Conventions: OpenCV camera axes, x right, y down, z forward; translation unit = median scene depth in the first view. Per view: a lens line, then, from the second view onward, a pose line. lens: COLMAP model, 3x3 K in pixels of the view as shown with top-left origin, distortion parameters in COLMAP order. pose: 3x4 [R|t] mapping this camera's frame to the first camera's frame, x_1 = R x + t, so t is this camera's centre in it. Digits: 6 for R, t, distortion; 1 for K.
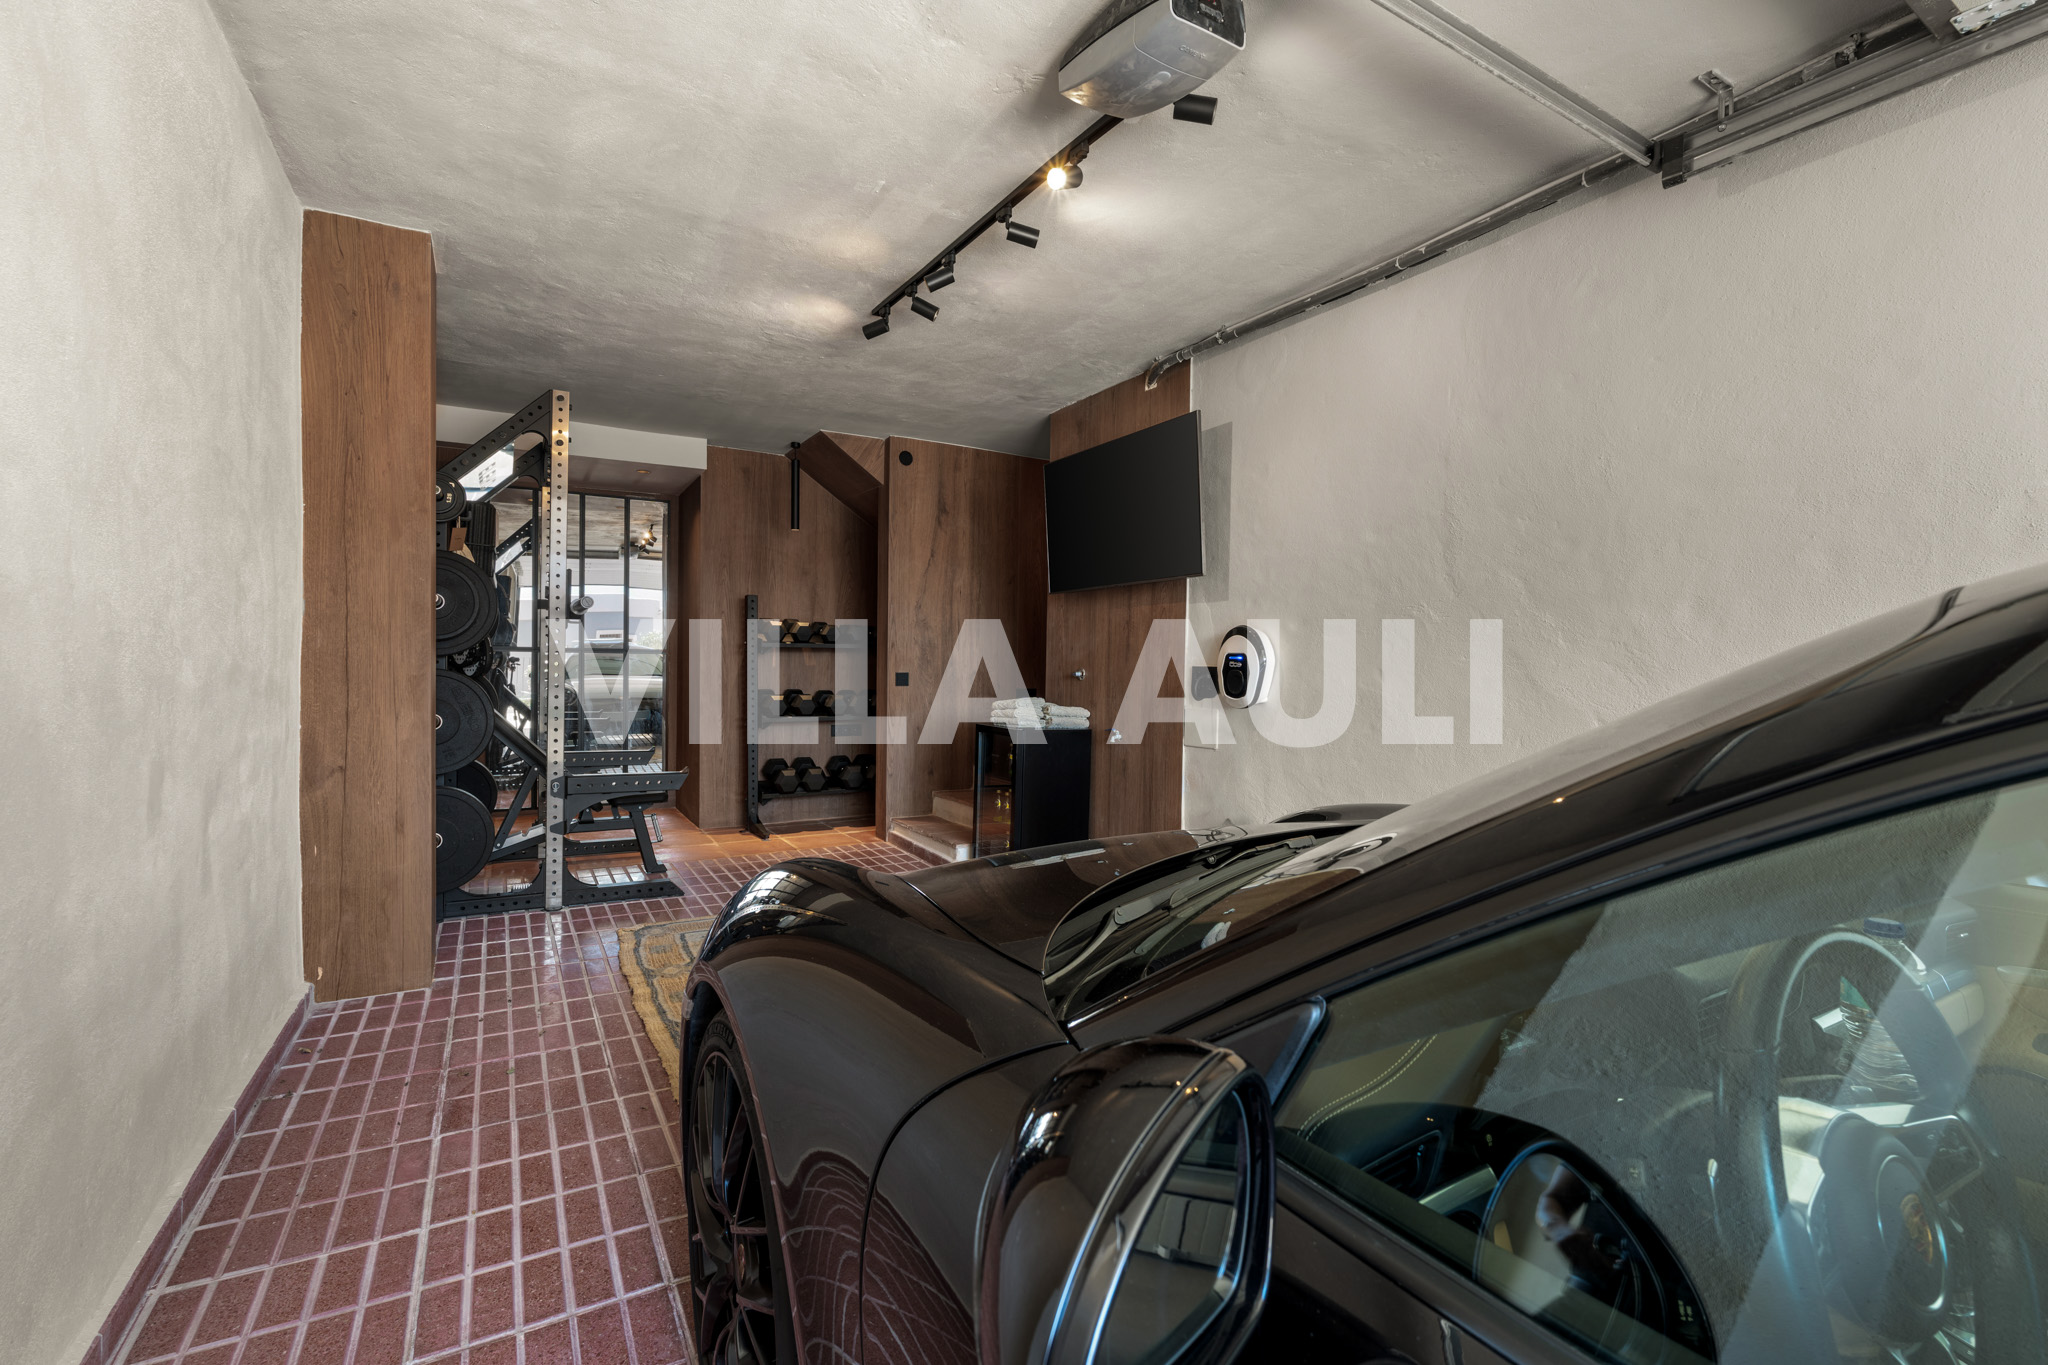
lens RADIAL K [[930.5, 0, 1027.4], [0, 930.5, 684.1], [0, 0, 1]] dist [0.001351, 0.000056]
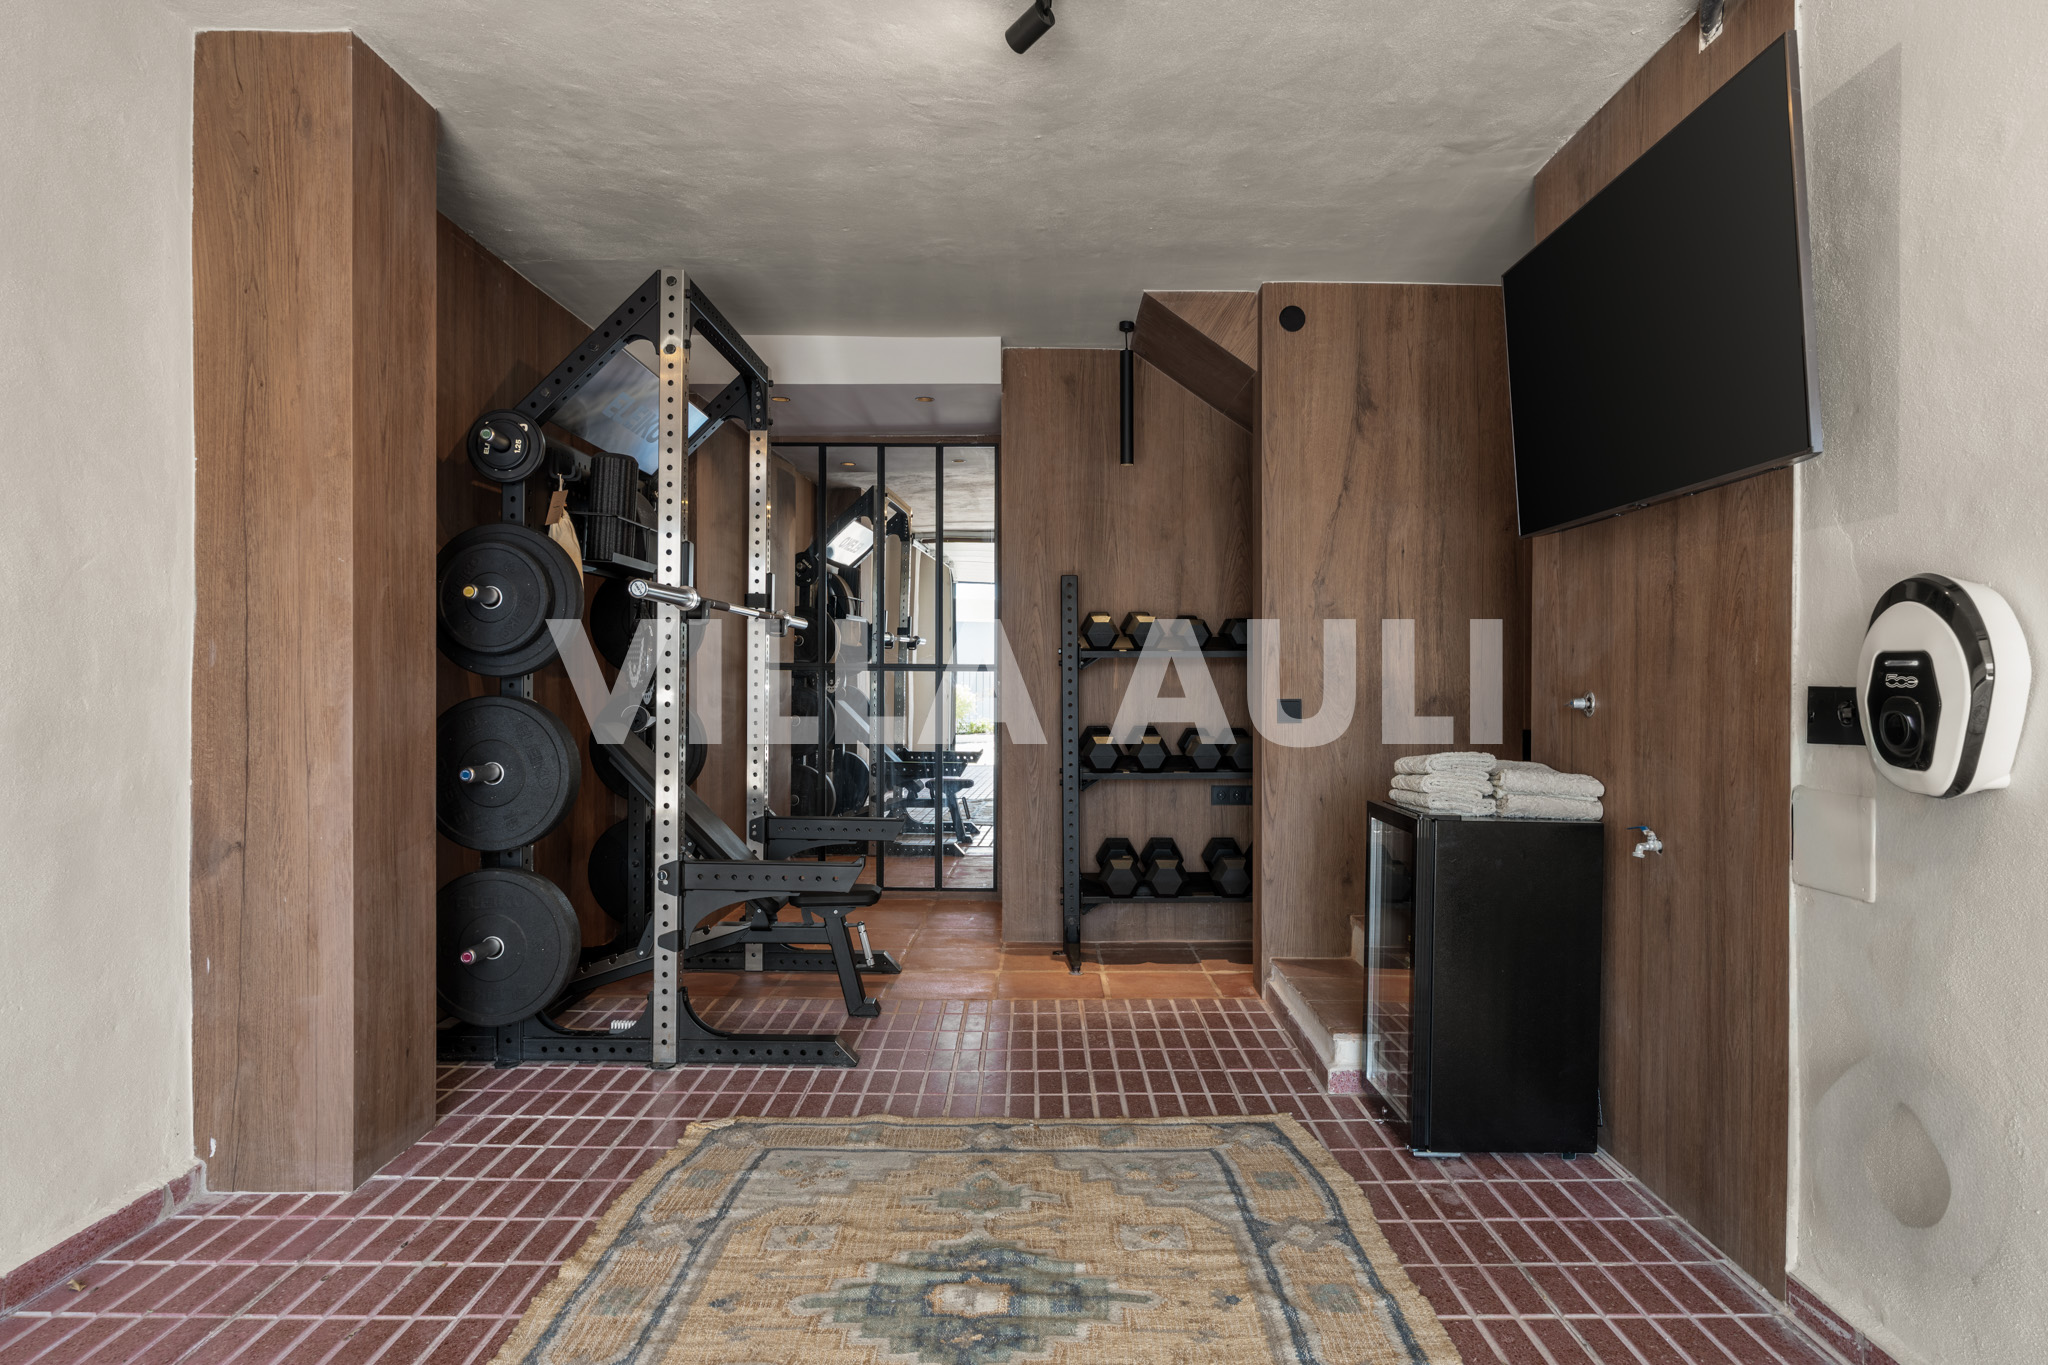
lens RADIAL K [[1272.7, 0, 1036.3], [0, 1272.7, 676.6], [0, 0, 1]] dist [-0.005300, 0.001236]
pose [[0.865488, -0.008996, -0.500848, 0.167485], [-0.004612, 0.999653, -0.025925, -0.007837], [0.500908, 0.024748, 0.865147, 0.369844]]
